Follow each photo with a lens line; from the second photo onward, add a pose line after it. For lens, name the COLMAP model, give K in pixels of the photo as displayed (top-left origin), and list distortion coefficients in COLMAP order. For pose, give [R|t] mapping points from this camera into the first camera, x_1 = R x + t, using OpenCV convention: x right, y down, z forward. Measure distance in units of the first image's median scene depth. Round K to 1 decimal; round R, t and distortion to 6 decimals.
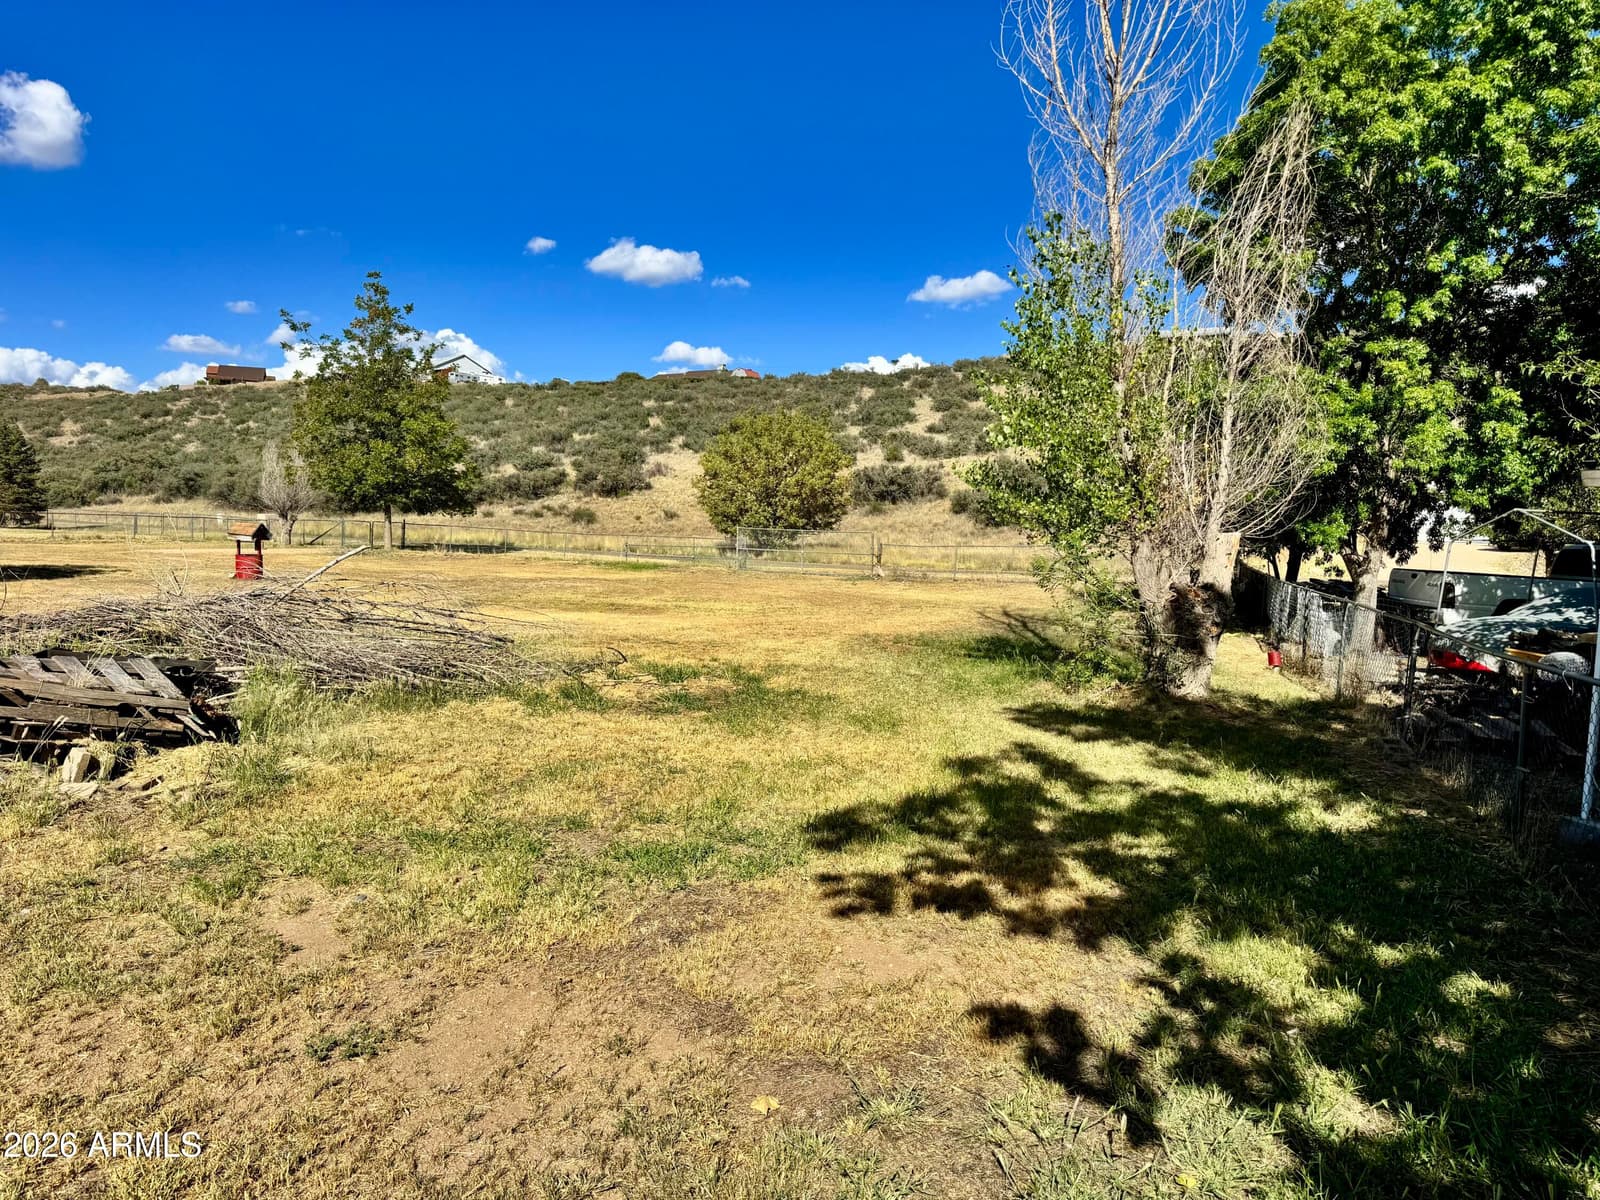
lens RADIAL K [[1123.3, 0, 827.0], [0, 1123.3, 634.4], [0, 0, 1]] dist [0.114311, -0.148149]
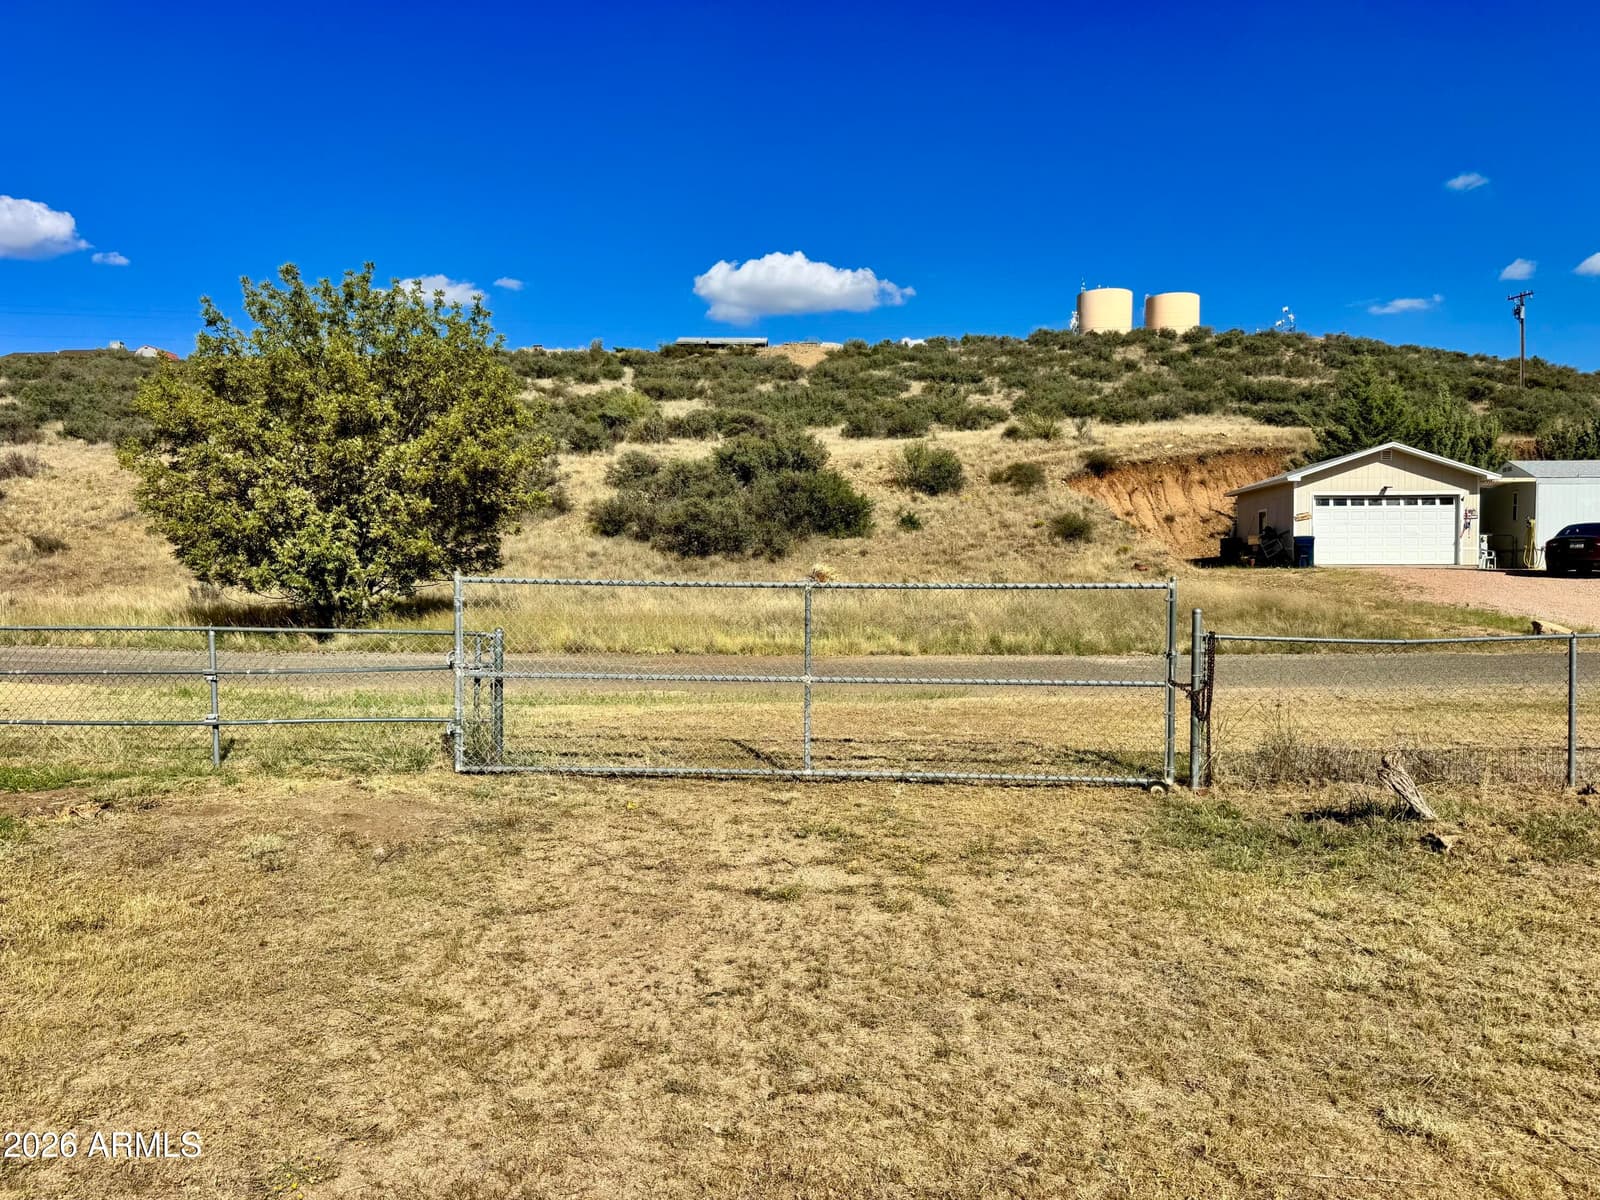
lens RADIAL K [[1139.5, 0, 799.2], [0, 1139.5, 608.2], [0, 0, 1]] dist [0.070227, -0.092390]
pose [[0.901987, -0.038852, 0.430011, -0.045979], [0.060214, 0.997530, -0.036177, -0.030497], [-0.427543, 0.058524, 0.902098, 0.306985]]
